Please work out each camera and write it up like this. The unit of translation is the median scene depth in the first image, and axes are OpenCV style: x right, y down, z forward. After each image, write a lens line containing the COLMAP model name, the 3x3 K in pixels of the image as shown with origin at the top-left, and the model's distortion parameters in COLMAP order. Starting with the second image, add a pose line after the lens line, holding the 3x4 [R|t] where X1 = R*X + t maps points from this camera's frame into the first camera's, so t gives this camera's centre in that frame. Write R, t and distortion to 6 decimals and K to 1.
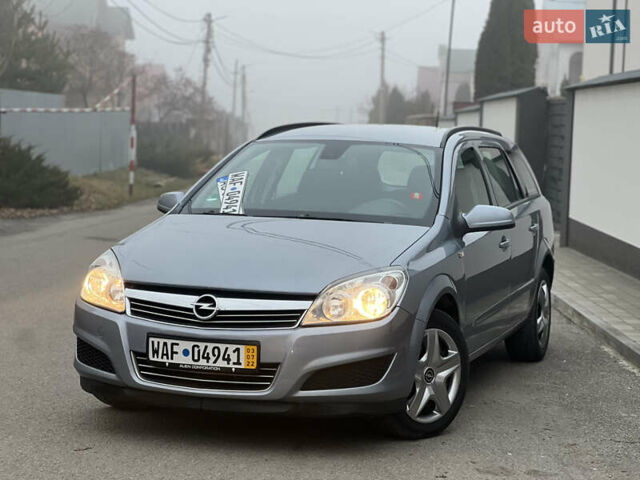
lens RADIAL K [[1469.9, 0, 281.6], [0, 1469.9, 251.5], [0, 0, 1]] dist [0.221571, 0.000000]
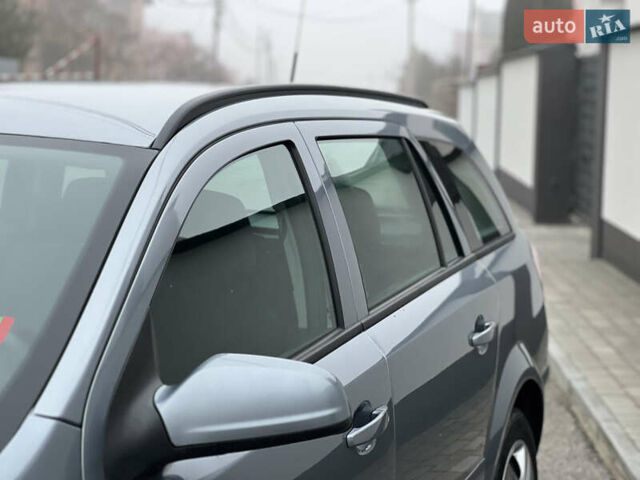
lens RADIAL K [[1469.9, 0, 322.2], [0, 1469.9, 241.1], [0, 0, 1]] dist [0.221571, 0.000000]
pose [[0.999956, -0.008837, -0.003215, 0.122544], [0.008879, 0.999872, 0.013292, -0.045151], [0.003097, -0.013320, 0.999906, 0.571571]]
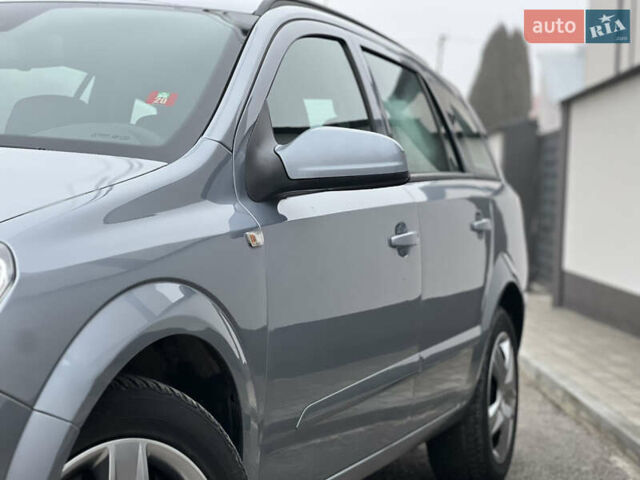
lens RADIAL K [[1469.9, 0, 317.1], [0, 1469.9, 237.0], [0, 0, 1]] dist [0.221571, 0.000000]
pose [[0.999684, 0.012086, 0.022028, 0.099007], [-0.010656, 0.997898, -0.063925, 0.019868], [-0.022755, 0.063670, 0.997712, 0.476117]]
